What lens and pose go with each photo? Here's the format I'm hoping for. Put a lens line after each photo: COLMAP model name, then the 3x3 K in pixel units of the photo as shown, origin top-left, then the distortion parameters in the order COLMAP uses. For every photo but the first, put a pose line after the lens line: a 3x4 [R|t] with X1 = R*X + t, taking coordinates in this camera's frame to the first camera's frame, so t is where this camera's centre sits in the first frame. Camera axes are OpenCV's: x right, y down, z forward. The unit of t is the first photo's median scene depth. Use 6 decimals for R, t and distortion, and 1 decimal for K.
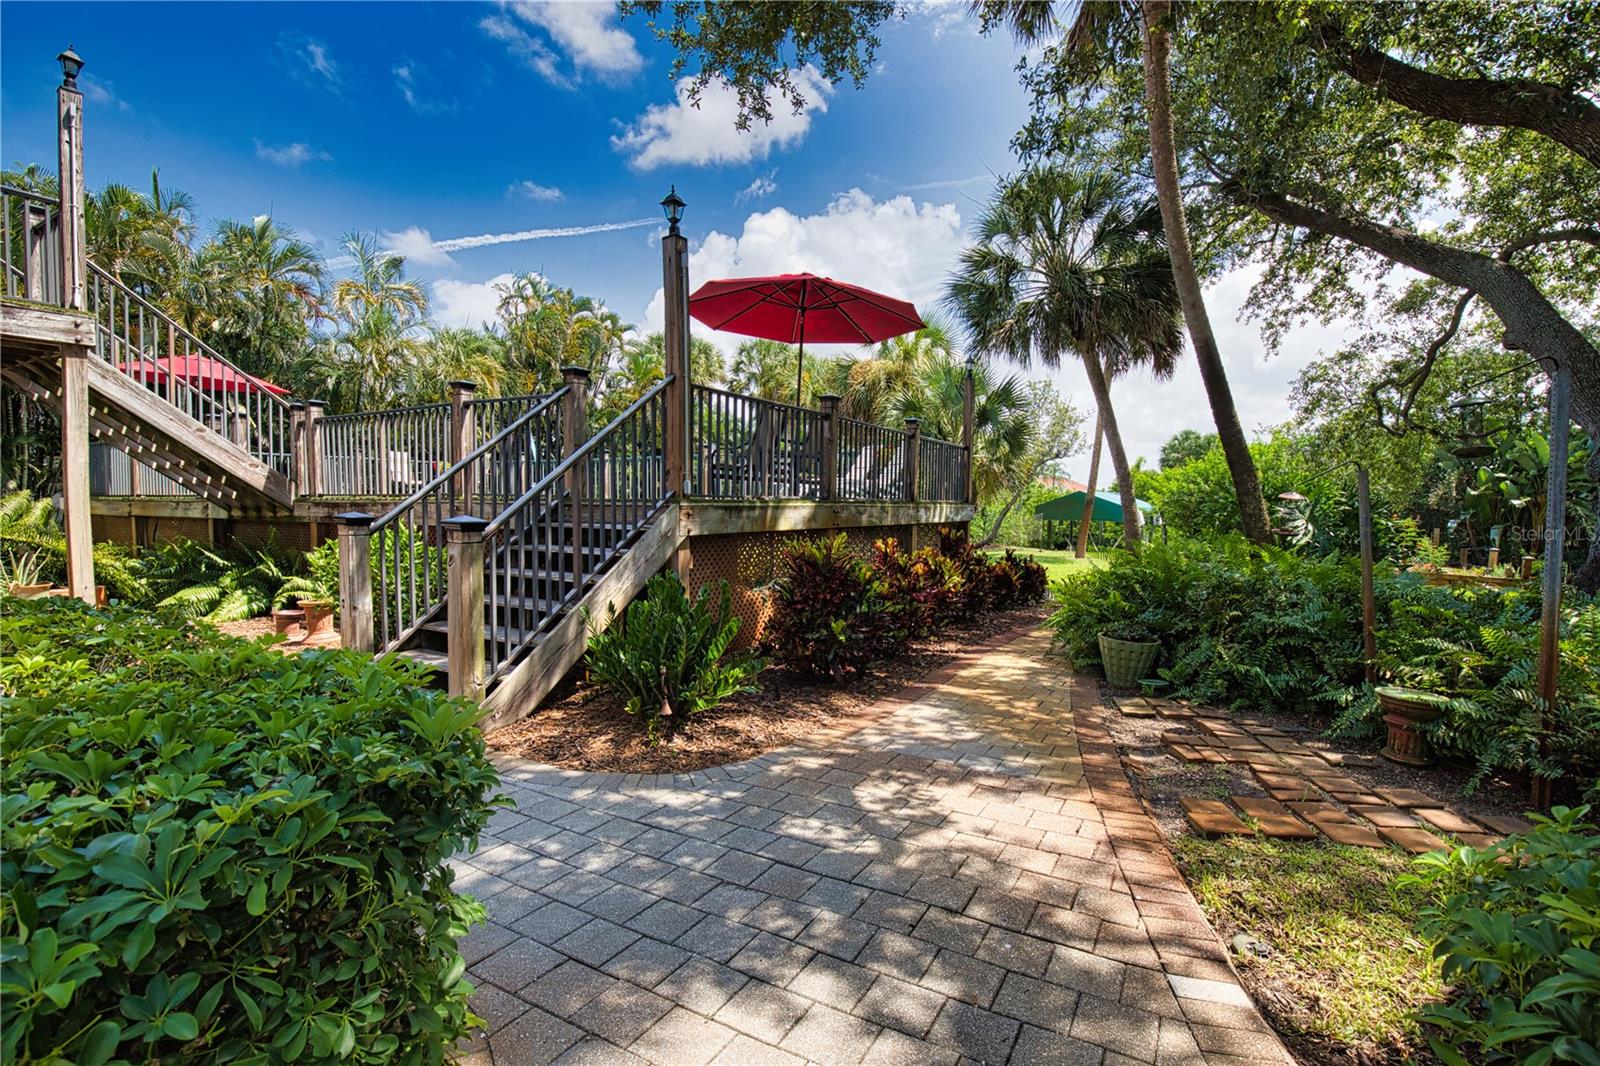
lens RADIAL K [[728.5, 0, 805.1], [0, 728.5, 536.3], [0, 0, 1]] dist [-0.020129, 0.000985]
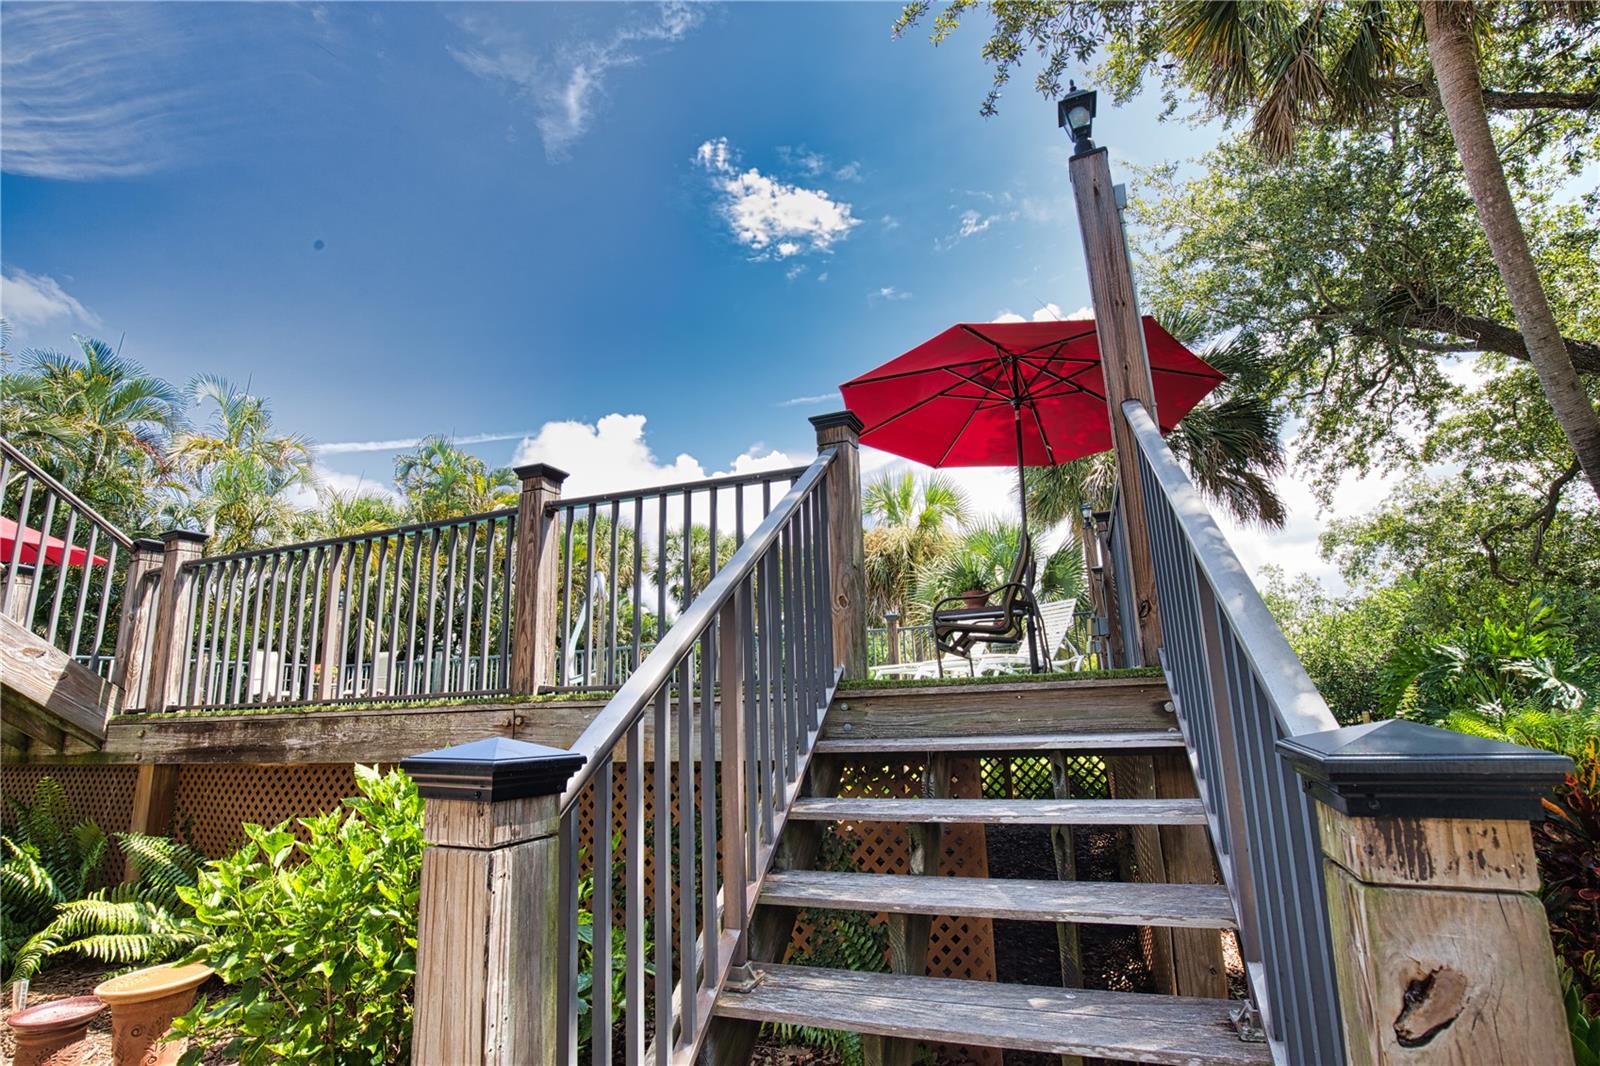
lens RADIAL K [[728.5, 0, 805.1], [0, 728.5, 536.3], [0, 0, 1]] dist [-0.020129, 0.000985]
pose [[0.984876, -0.005668, 0.173169, -0.310937], [0.051943, 0.963152, -0.263894, -0.016829], [-0.165292, 0.268898, 0.948880, 0.403969]]
